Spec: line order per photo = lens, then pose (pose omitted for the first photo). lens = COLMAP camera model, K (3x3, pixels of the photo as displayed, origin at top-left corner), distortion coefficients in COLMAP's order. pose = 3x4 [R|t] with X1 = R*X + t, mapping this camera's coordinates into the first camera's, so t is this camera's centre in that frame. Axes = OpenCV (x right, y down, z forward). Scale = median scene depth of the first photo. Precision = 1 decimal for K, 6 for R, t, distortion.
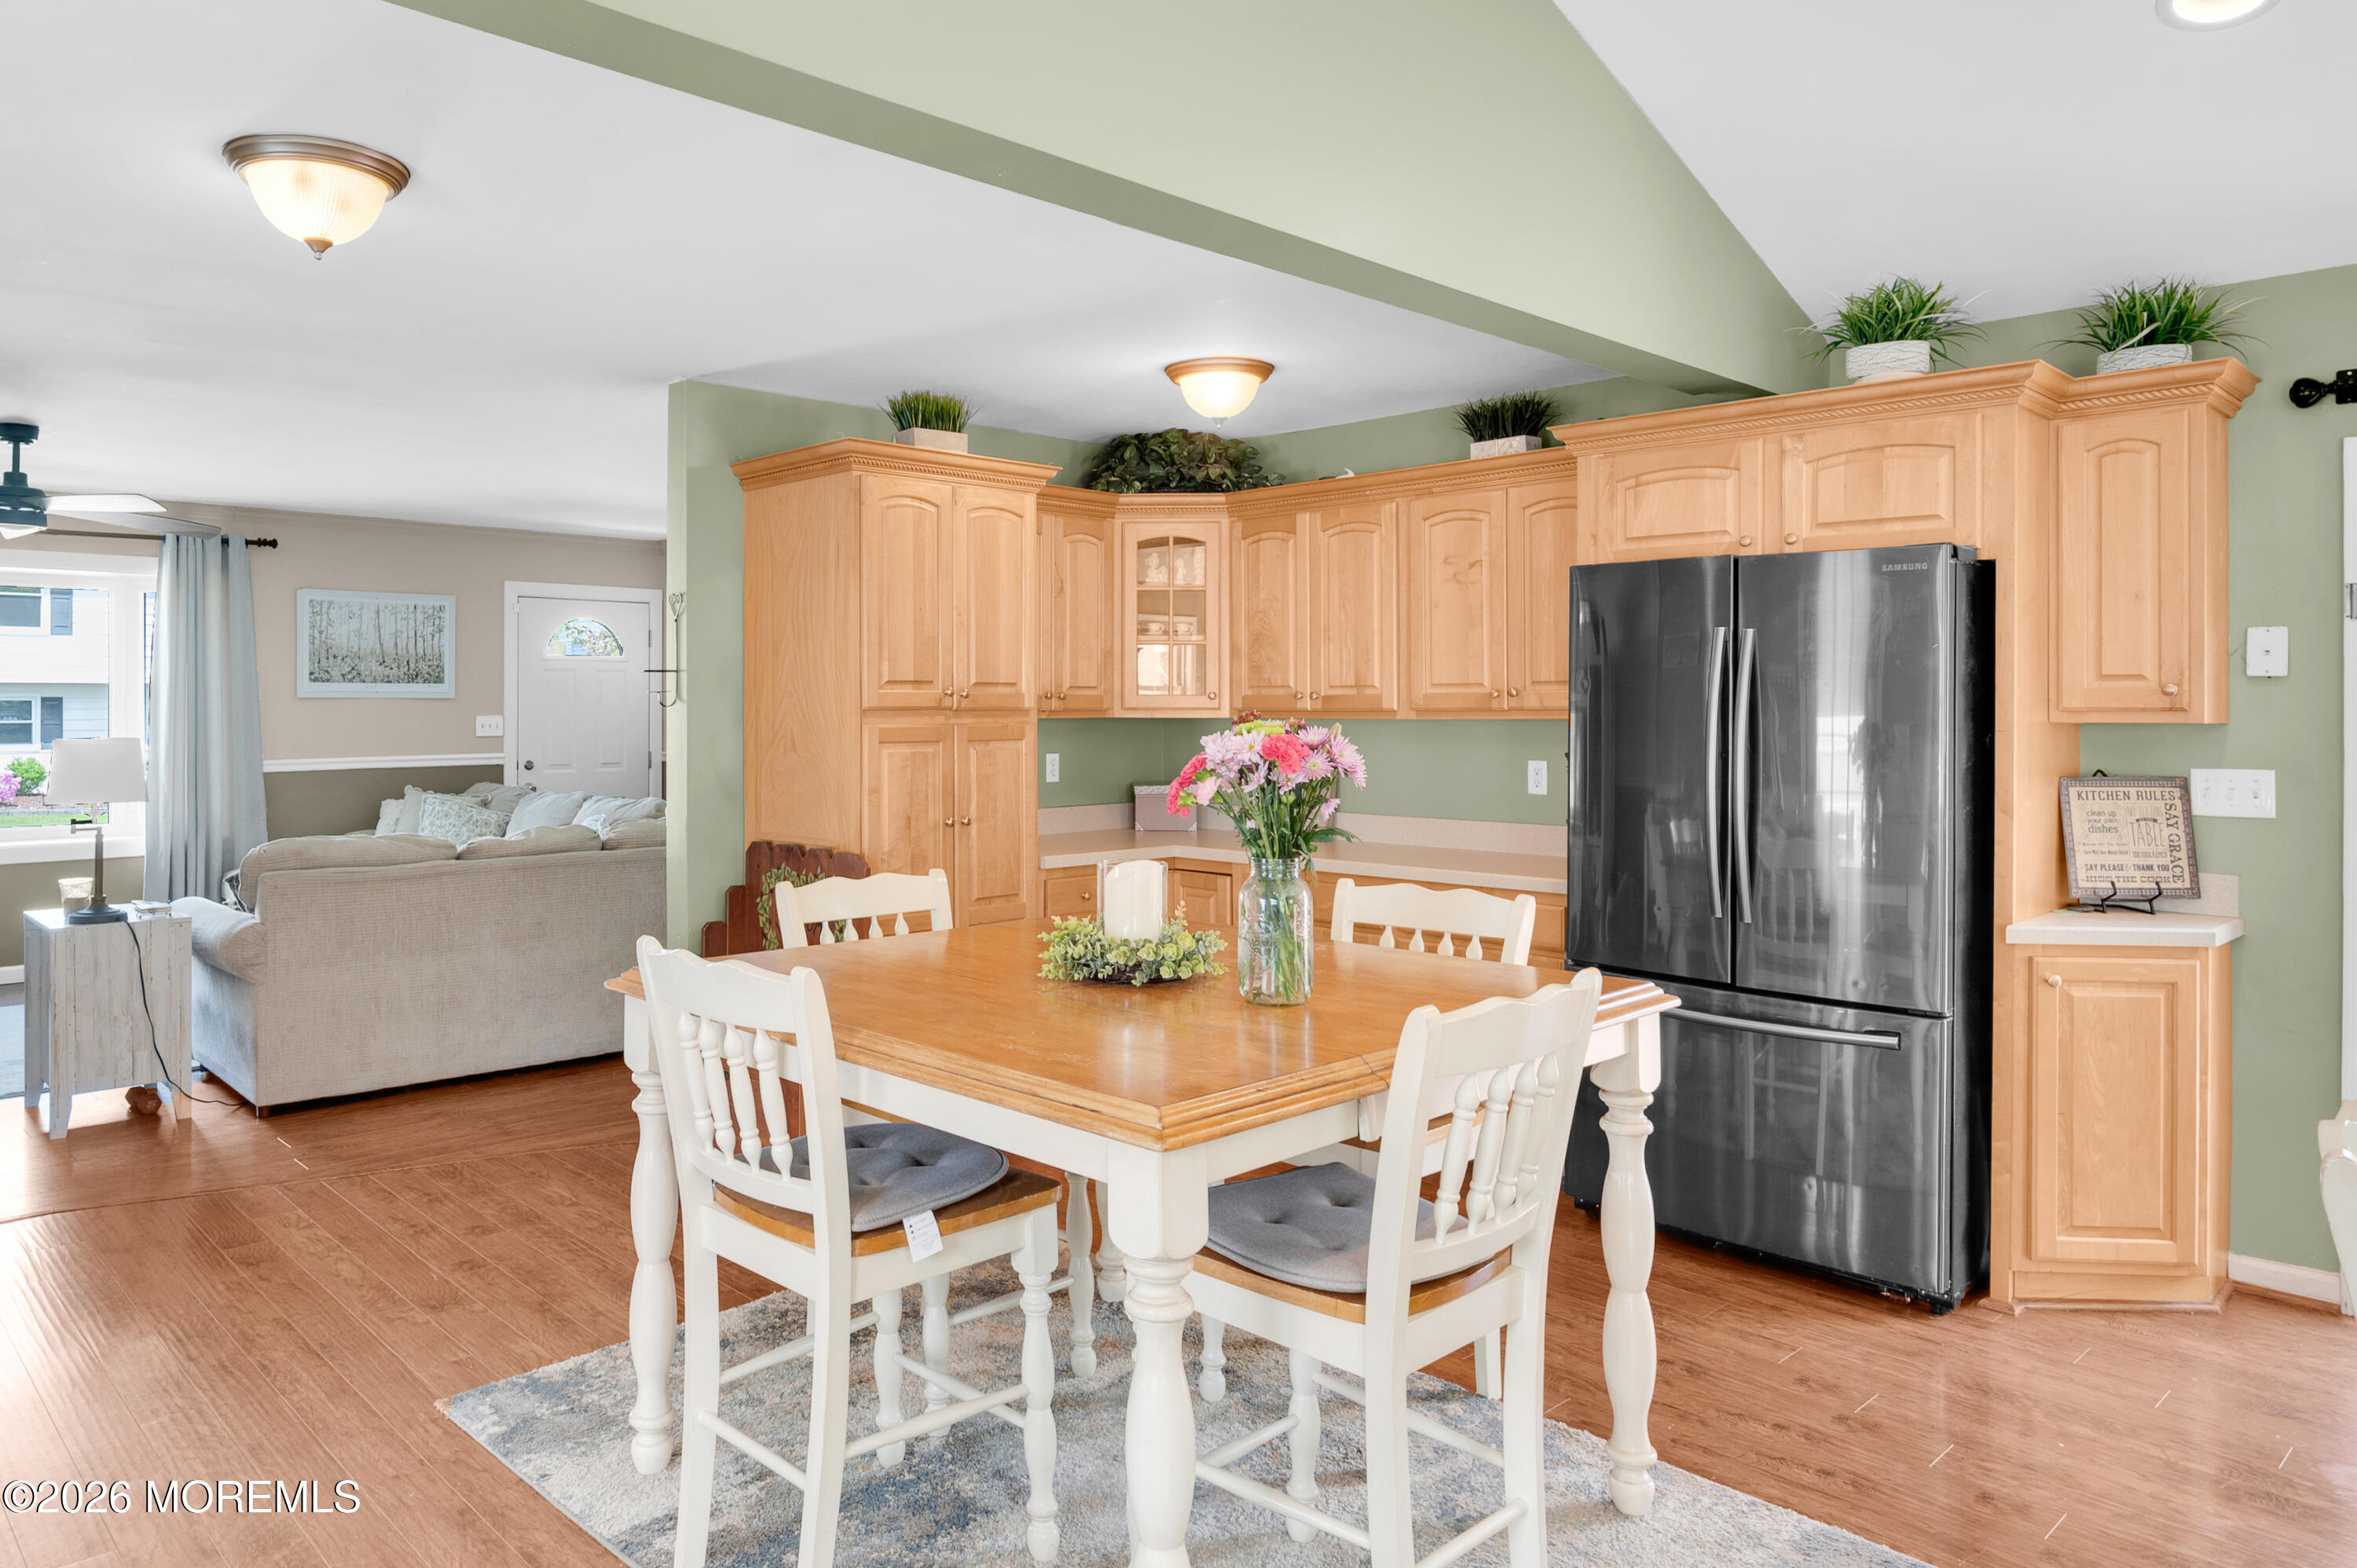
lens RADIAL K [[1728.1, 0, 1174.0], [0, 1728.1, 700.2], [0, 0, 1]] dist [0.006199, 0.000674]
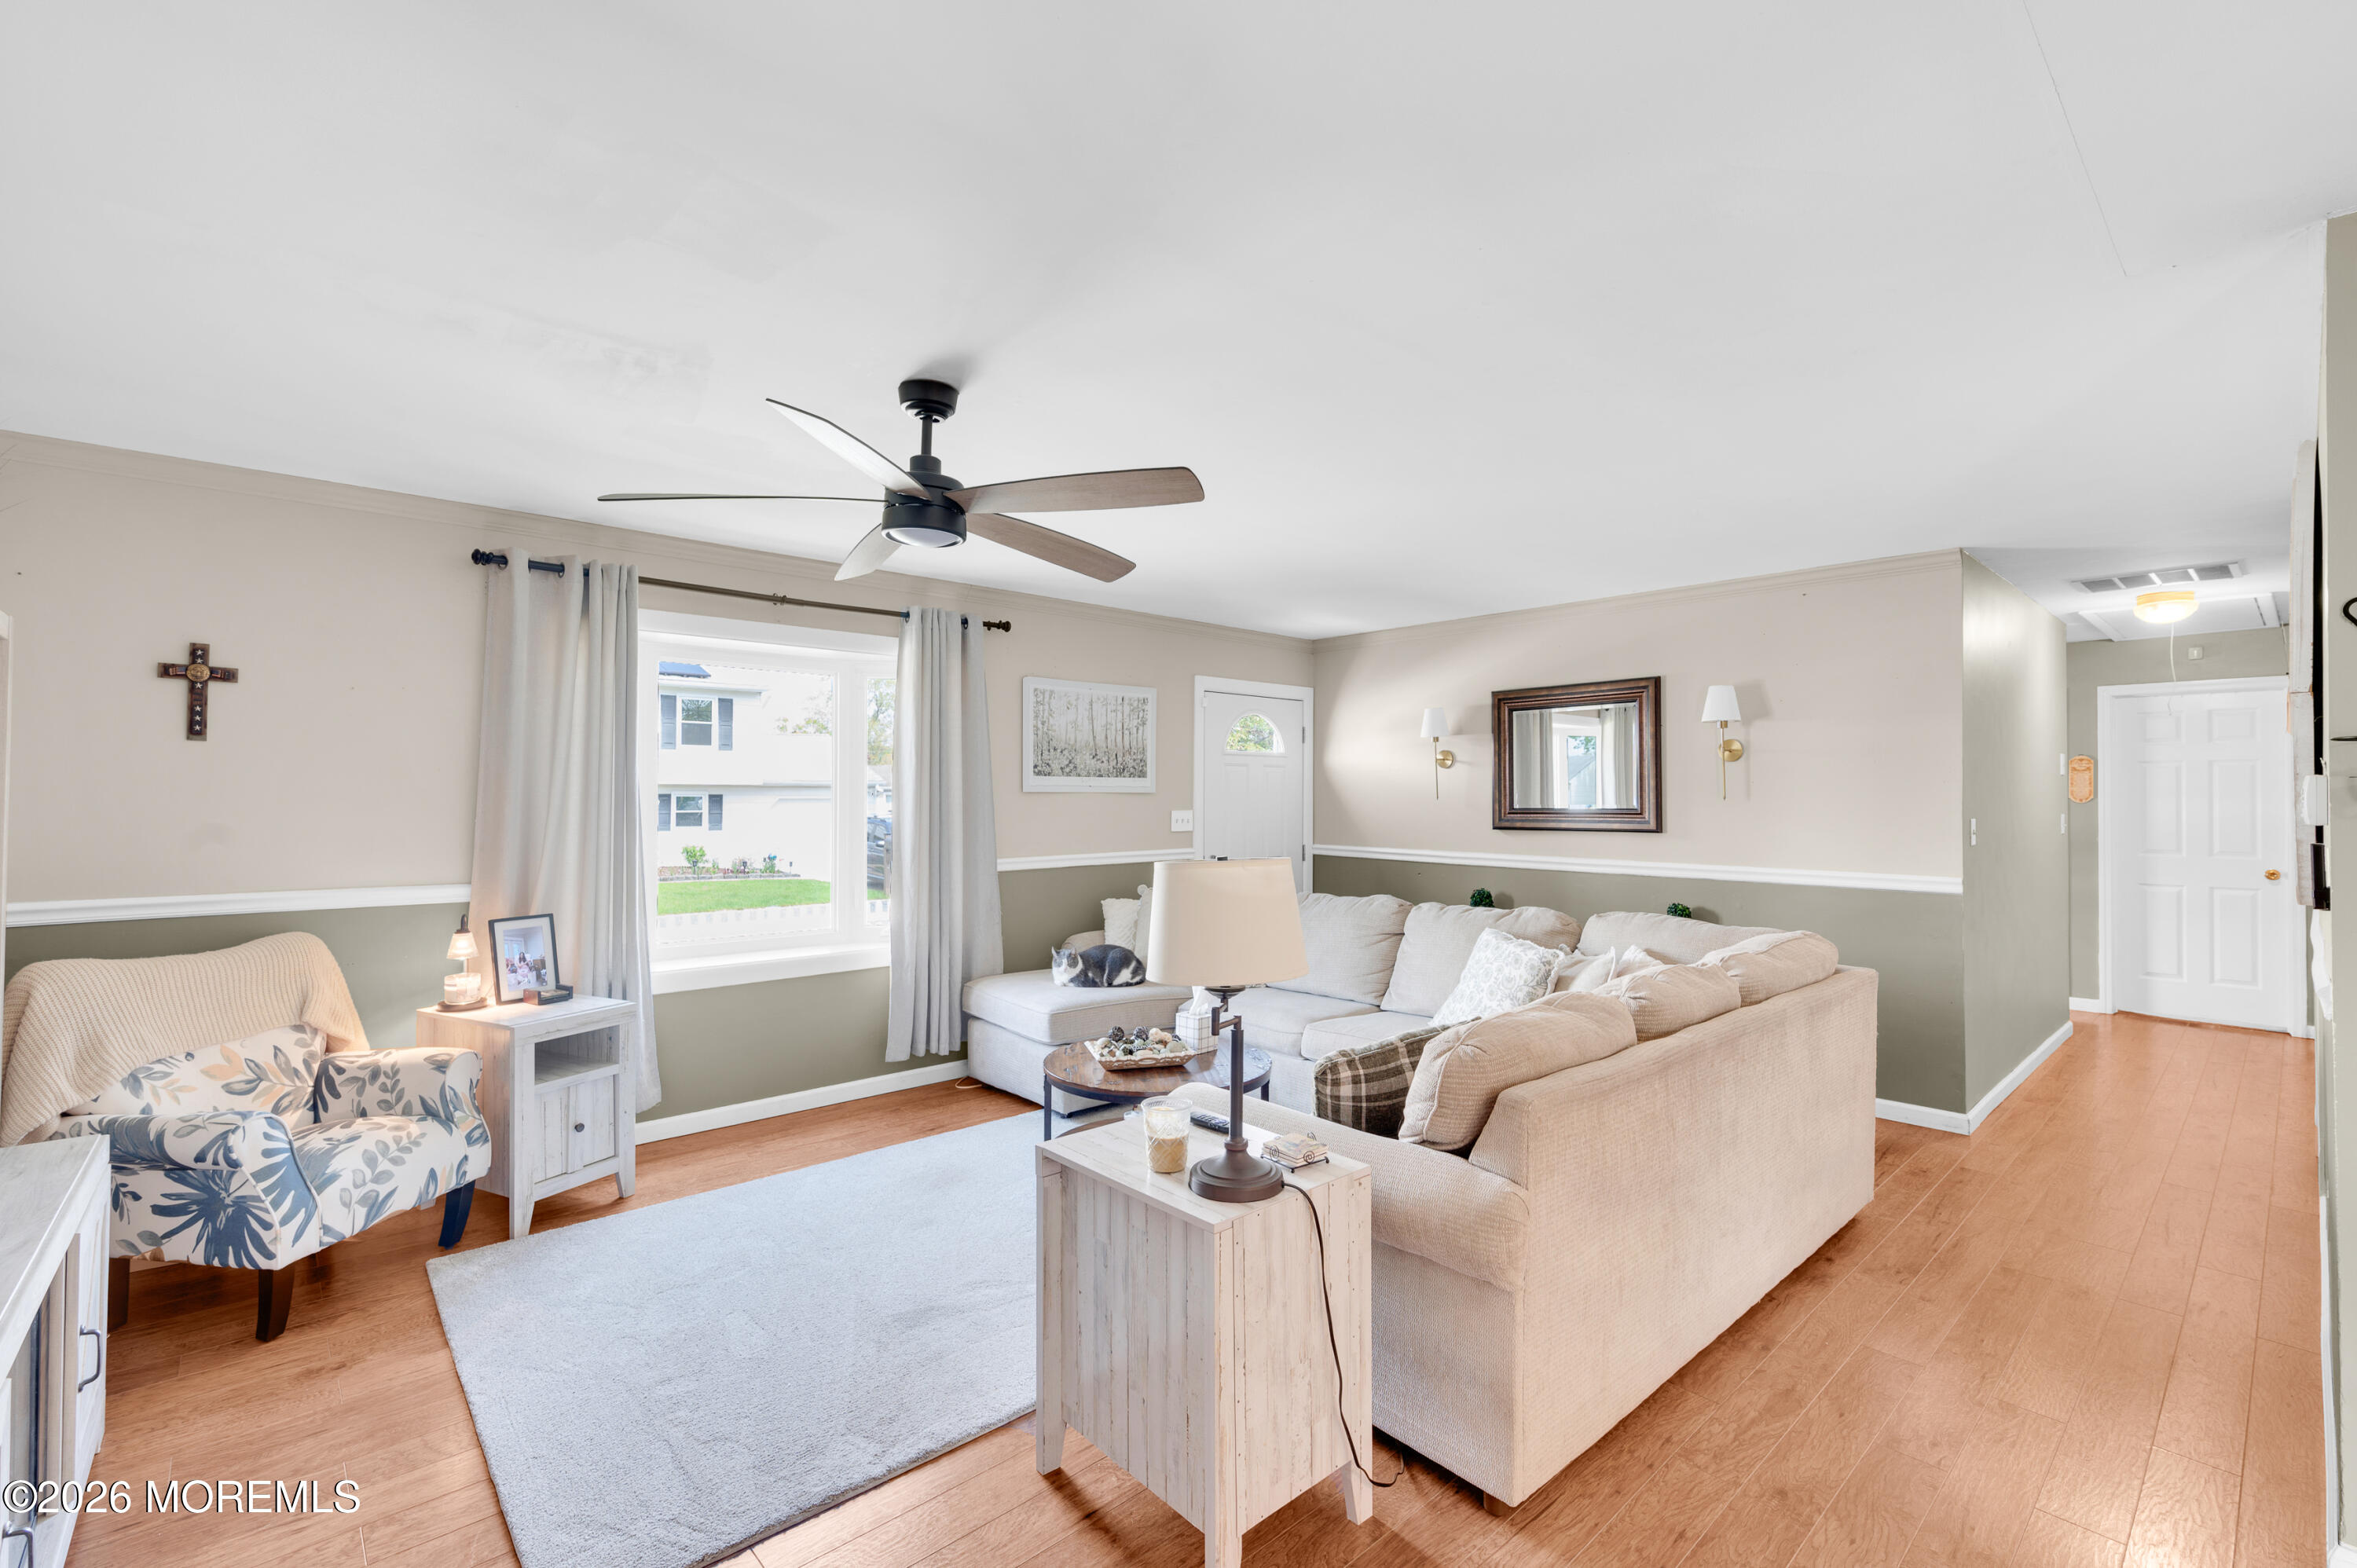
lens RADIAL K [[953.5, 0, 1161.8], [0, 953.5, 805.4], [0, 0, 1]] dist [0.014983, -0.000183]
pose [[0.999032, -0.001700, 0.043952, -0.448809], [0.001203, 0.999935, 0.011311, -0.000012], [-0.043968, -0.011248, 0.998970, 0.471334]]
